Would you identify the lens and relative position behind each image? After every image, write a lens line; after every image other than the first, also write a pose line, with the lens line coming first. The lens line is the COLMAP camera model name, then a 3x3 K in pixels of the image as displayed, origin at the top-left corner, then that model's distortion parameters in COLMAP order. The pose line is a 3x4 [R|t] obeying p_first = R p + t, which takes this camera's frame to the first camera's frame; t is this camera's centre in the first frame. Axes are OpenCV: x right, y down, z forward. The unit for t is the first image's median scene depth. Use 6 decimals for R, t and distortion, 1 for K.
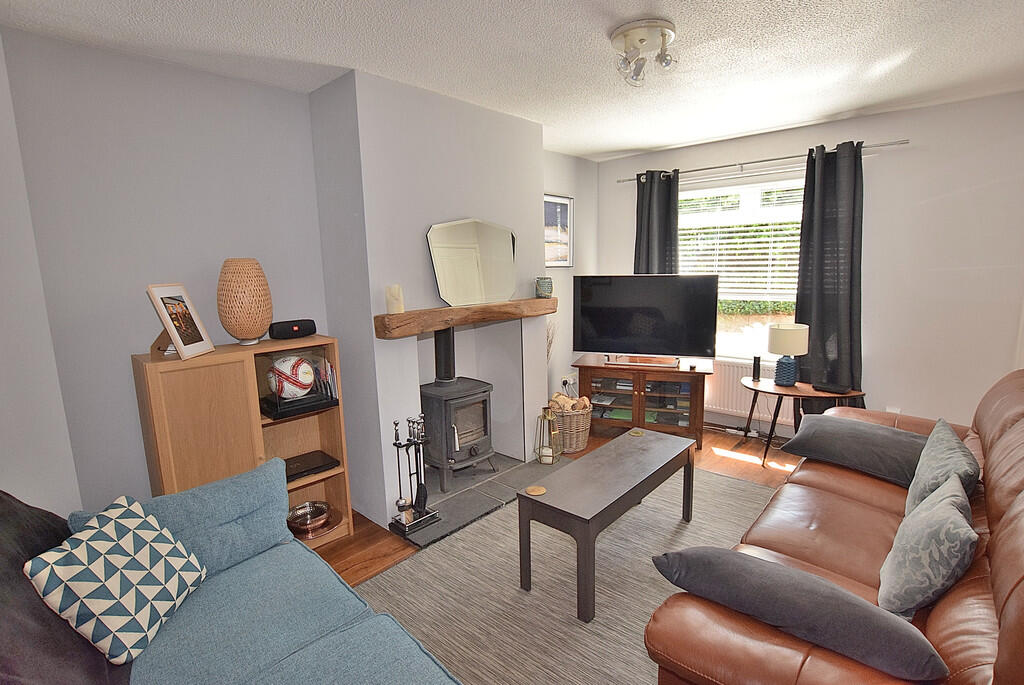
lens RADIAL K [[500.2, 0, 512.0], [0, 500.2, 342.5], [0, 0, 1]] dist [-0.052934, -0.000067]
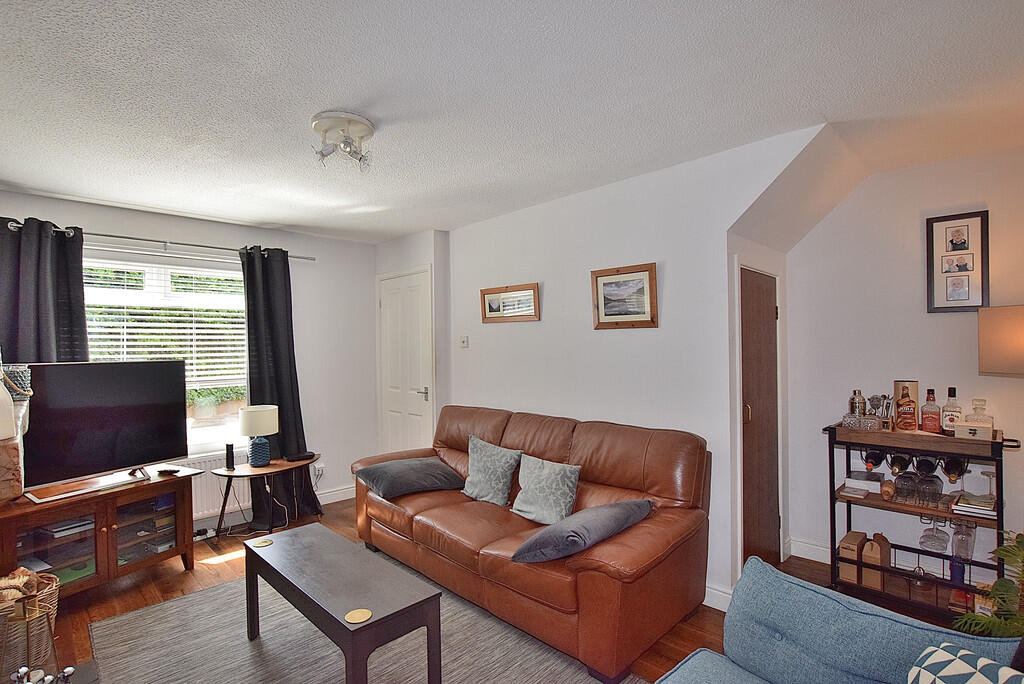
lens RADIAL K [[490.8, 0, 509.7], [0, 490.8, 348.3], [0, 0, 1]] dist [0.000659, 0.000120]
pose [[0.054080, 0.024859, 0.998227, -0.424246], [0.167377, 0.985320, -0.033606, -0.032107], [-0.984409, 0.168898, 0.049125, 0.371056]]
